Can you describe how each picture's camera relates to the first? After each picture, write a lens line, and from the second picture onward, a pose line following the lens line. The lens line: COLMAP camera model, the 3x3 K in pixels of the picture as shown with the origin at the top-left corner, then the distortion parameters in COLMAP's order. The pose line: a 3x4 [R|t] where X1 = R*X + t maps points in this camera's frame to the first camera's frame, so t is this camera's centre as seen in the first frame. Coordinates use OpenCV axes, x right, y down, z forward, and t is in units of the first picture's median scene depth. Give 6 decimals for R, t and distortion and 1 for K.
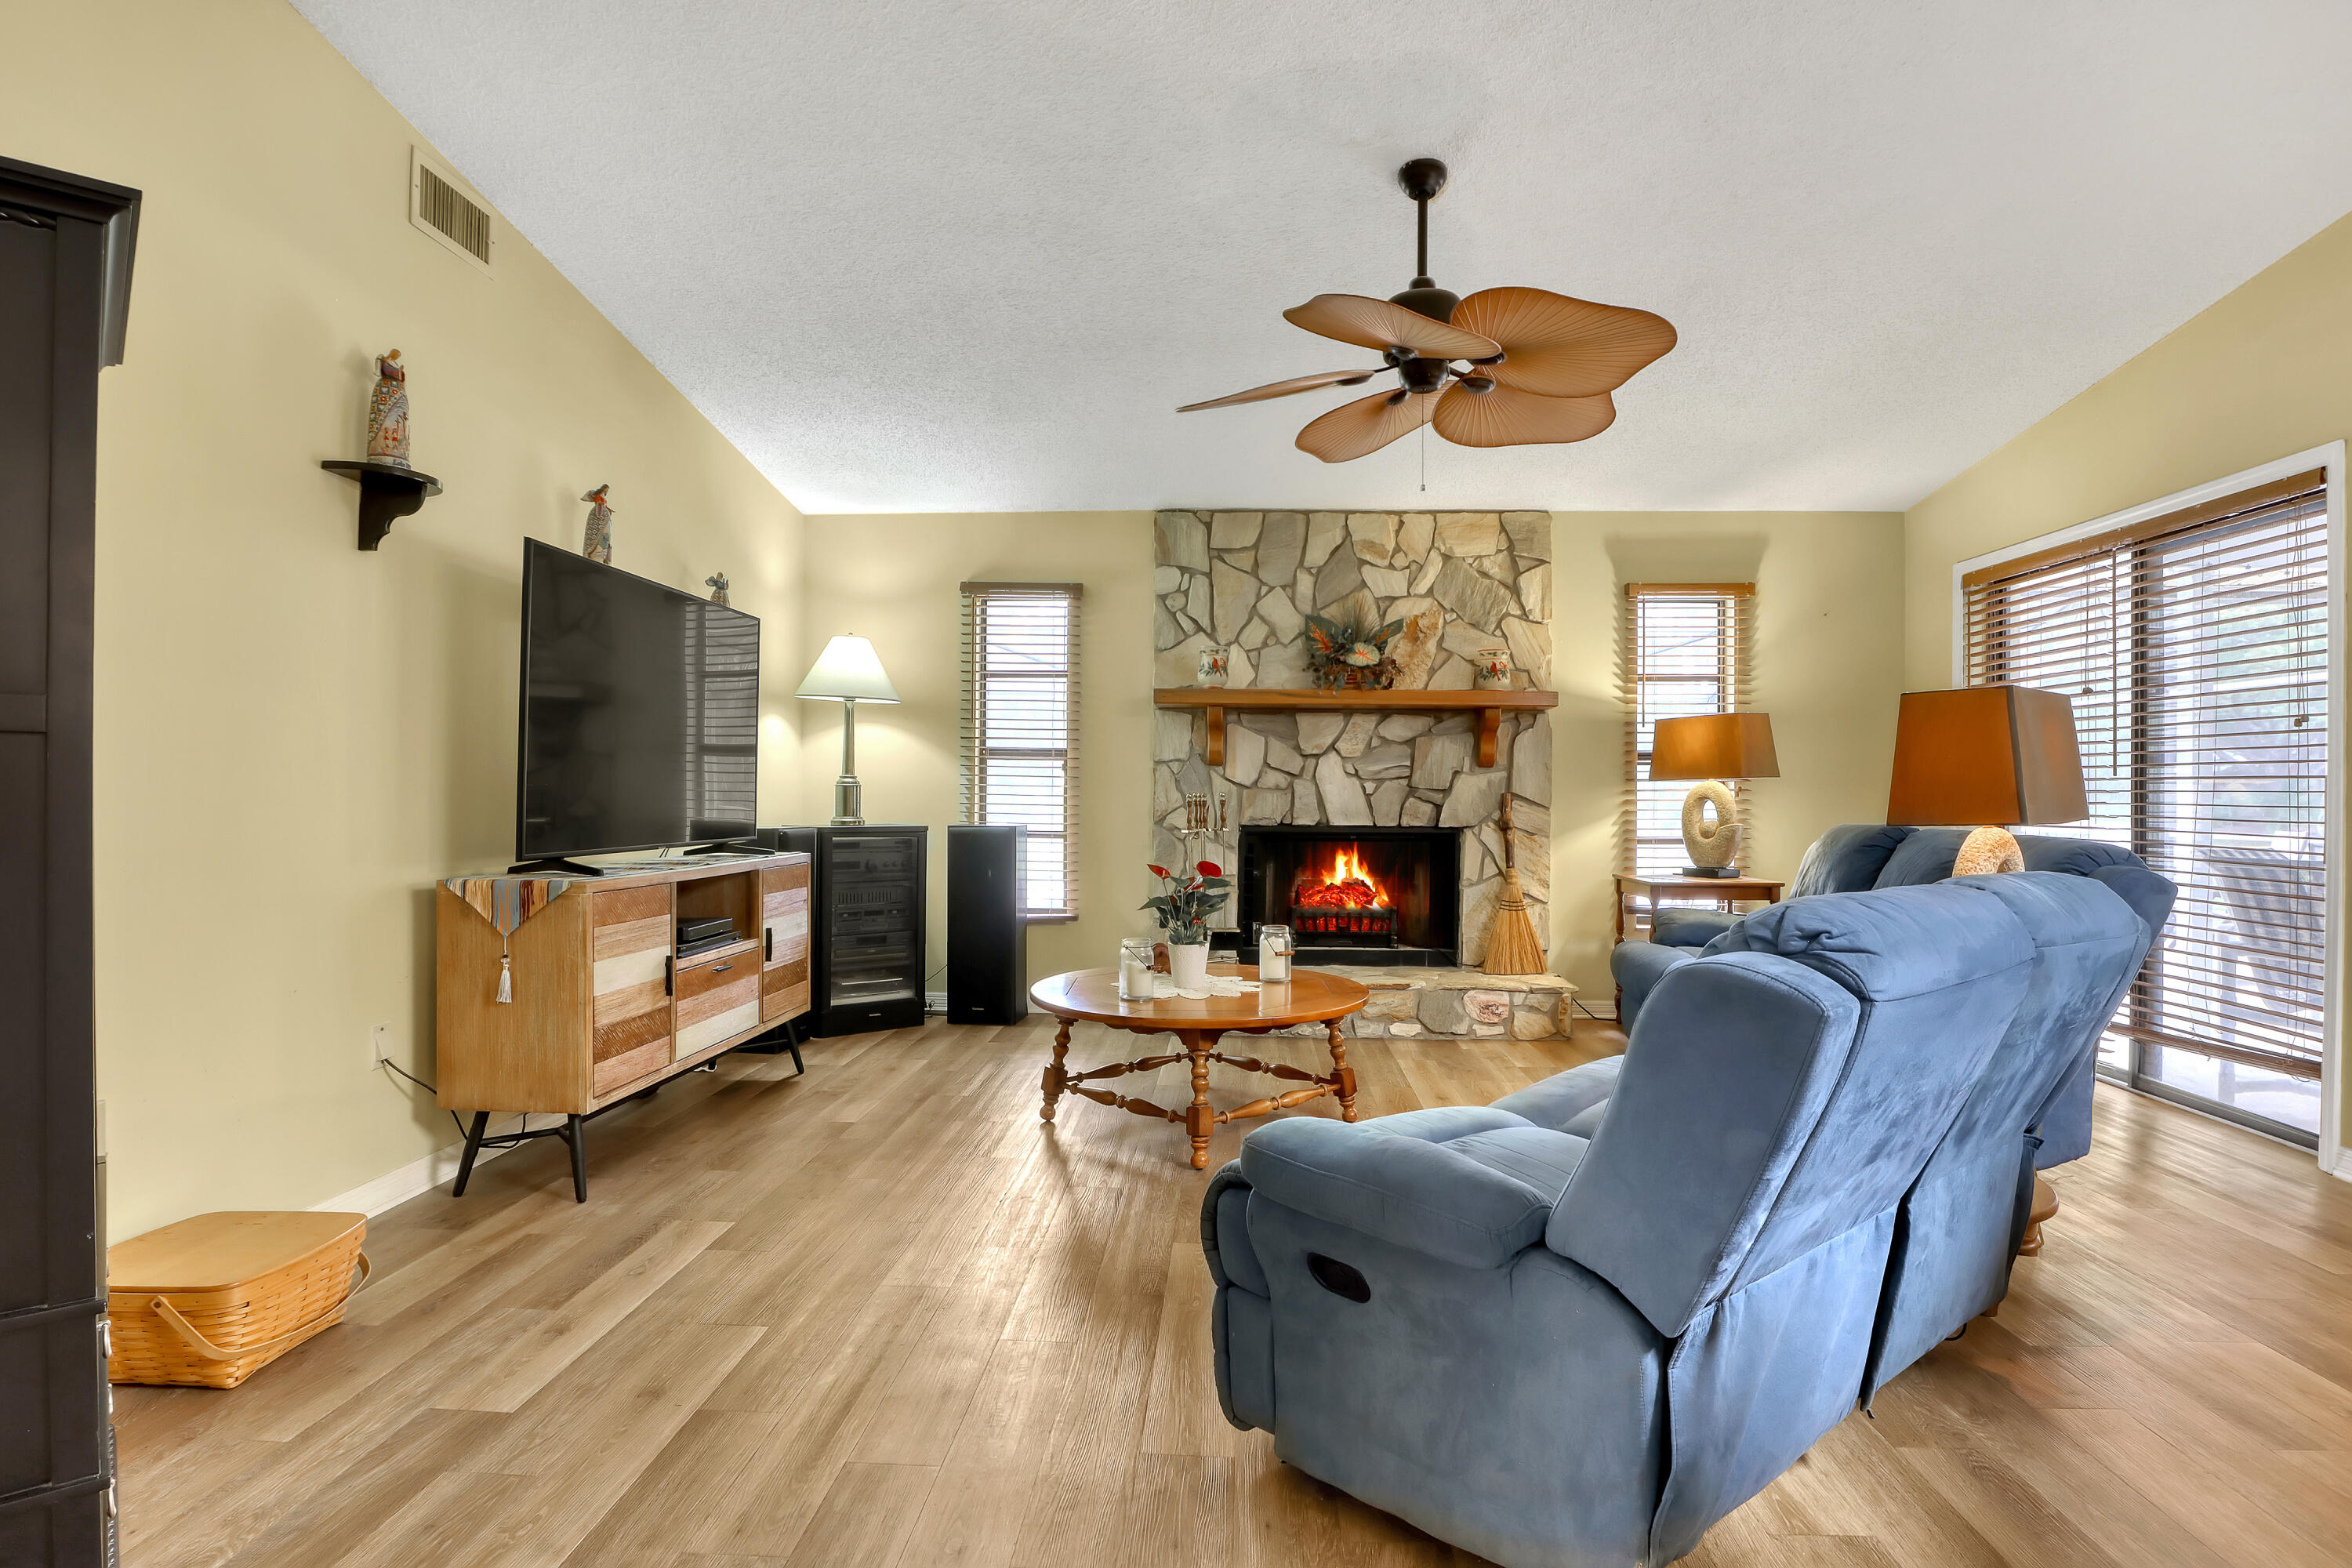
lens RADIAL K [[1172.5, 0, 1176.0], [0, 1172.5, 784.0], [0, 0, 1]] dist [-0.040418, 0.000418]
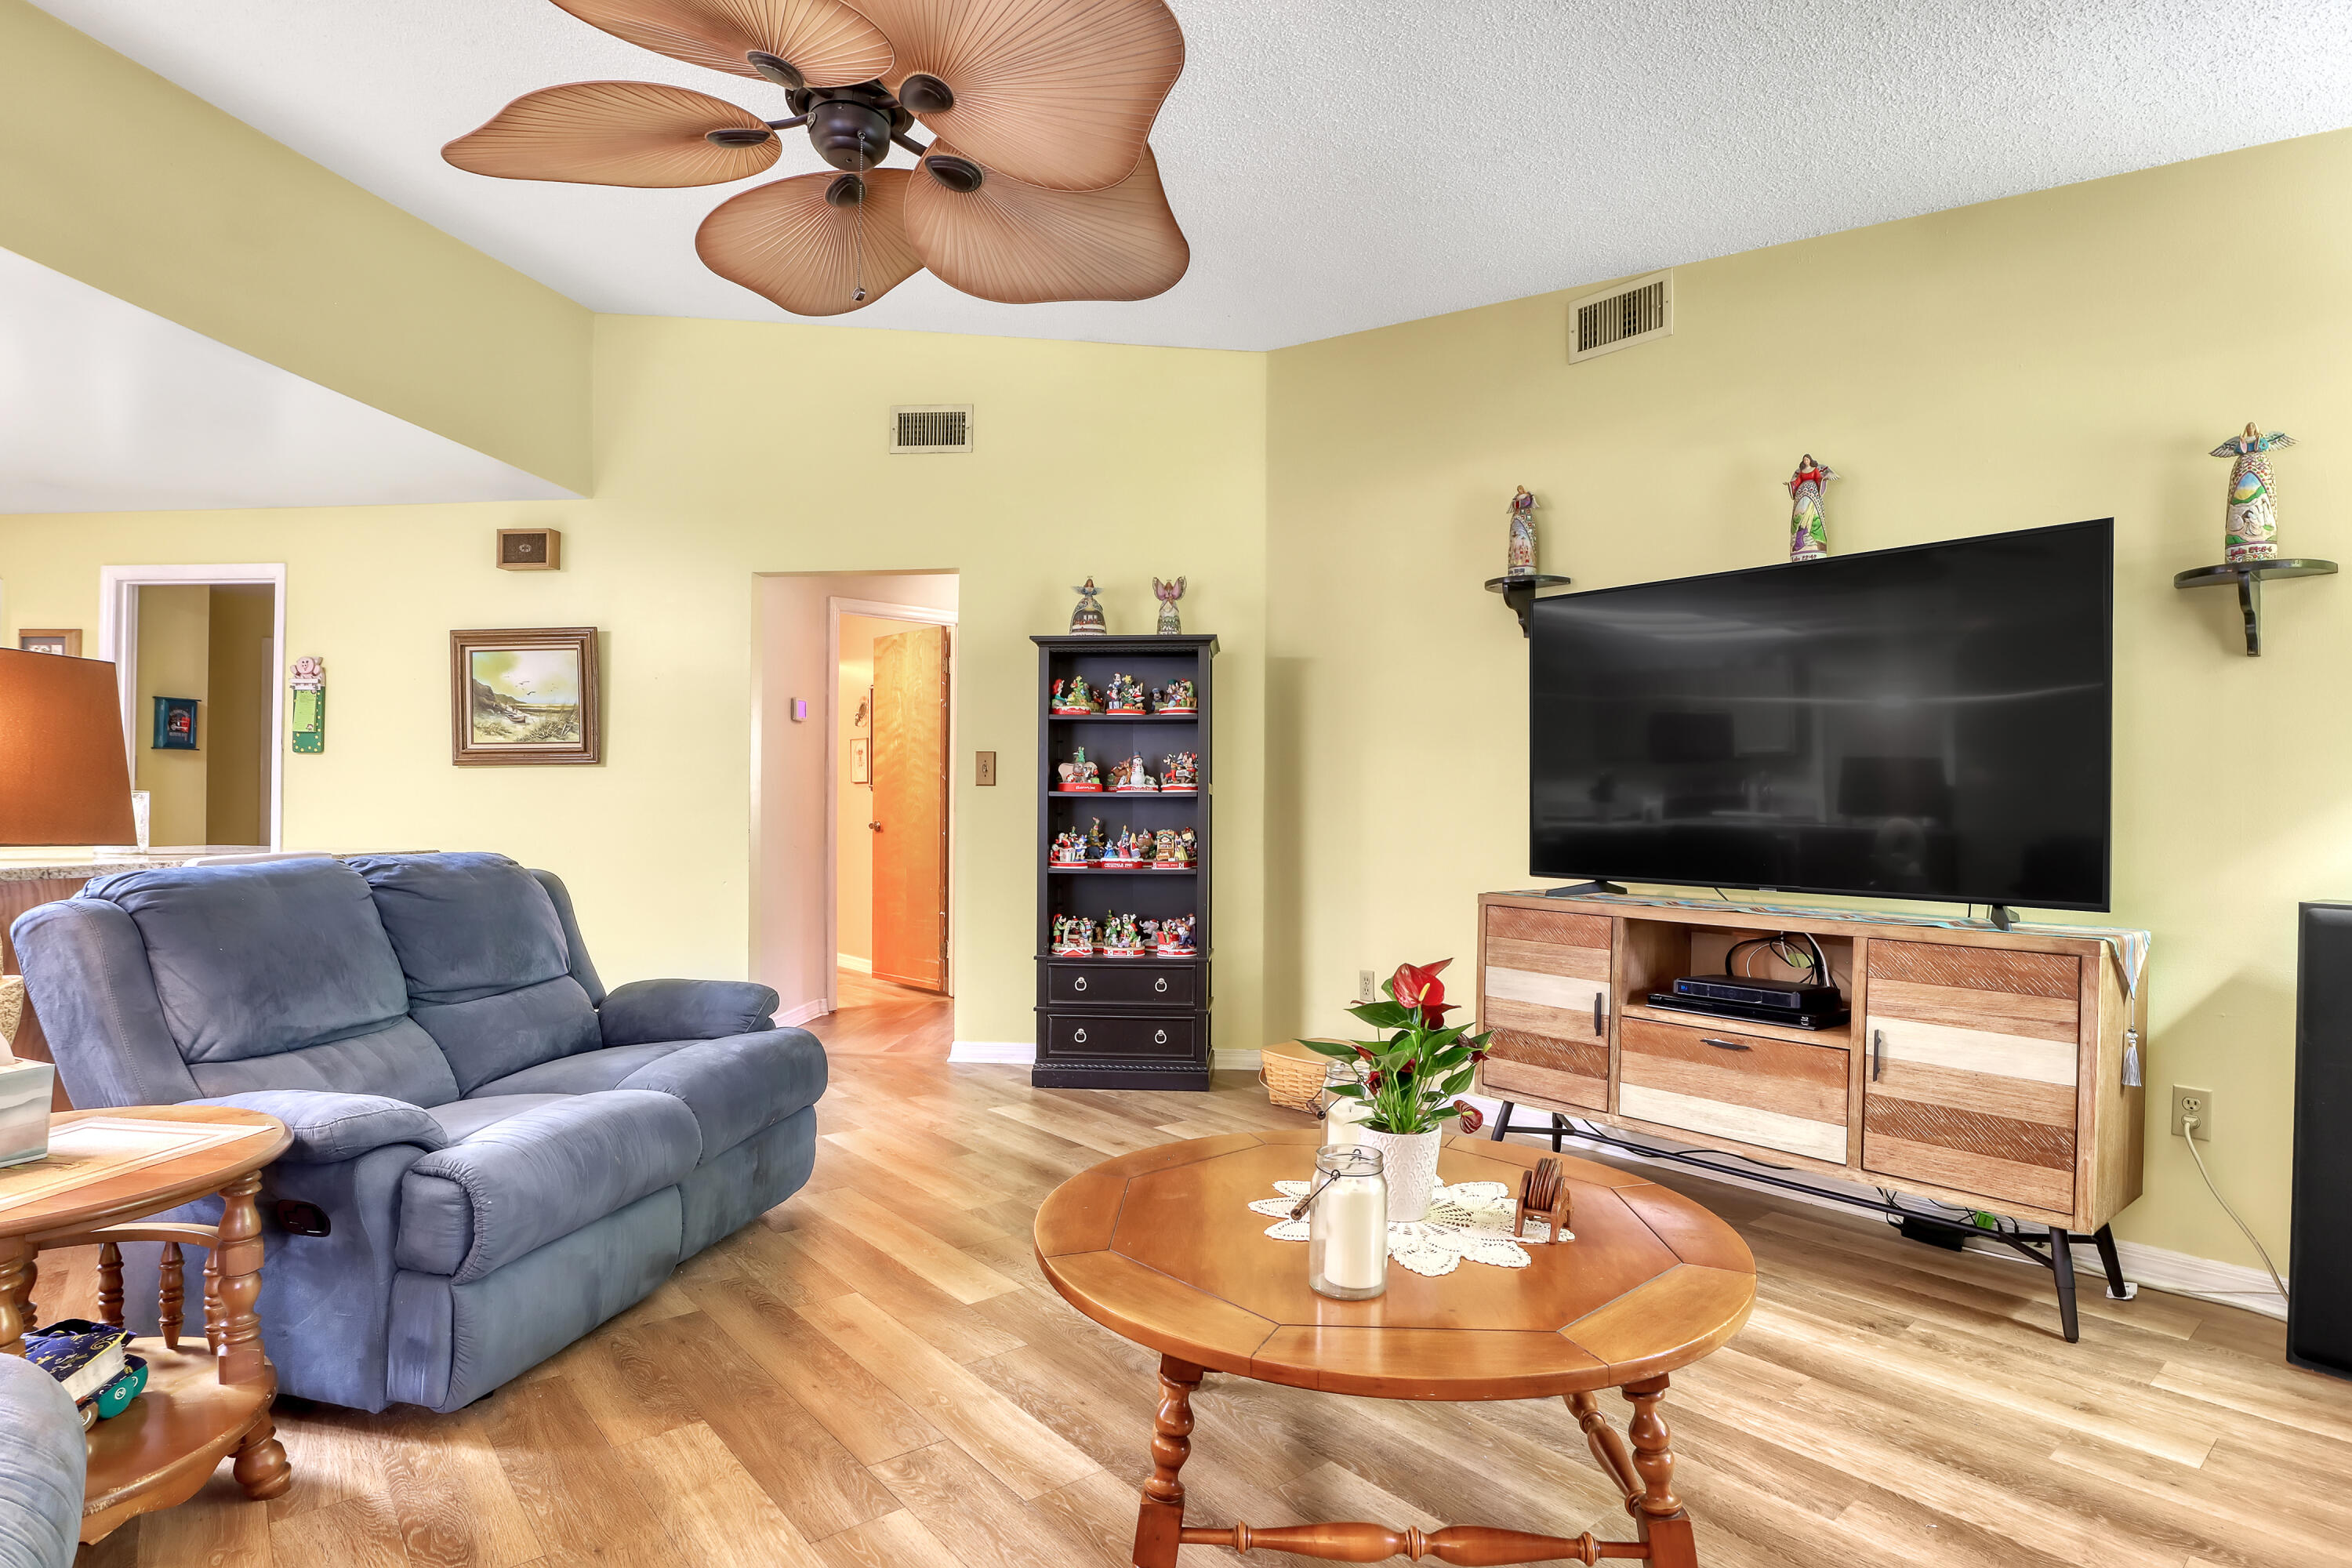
lens RADIAL K [[1172.5, 0, 1176.0], [0, 1172.5, 784.0], [0, 0, 1]] dist [-0.040418, 0.000418]
pose [[-0.715932, -0.018906, -0.697914, 0.277814], [-0.004858, 0.999744, -0.022098, 0.000747], [0.698153, -0.012430, -0.715841, 0.852737]]
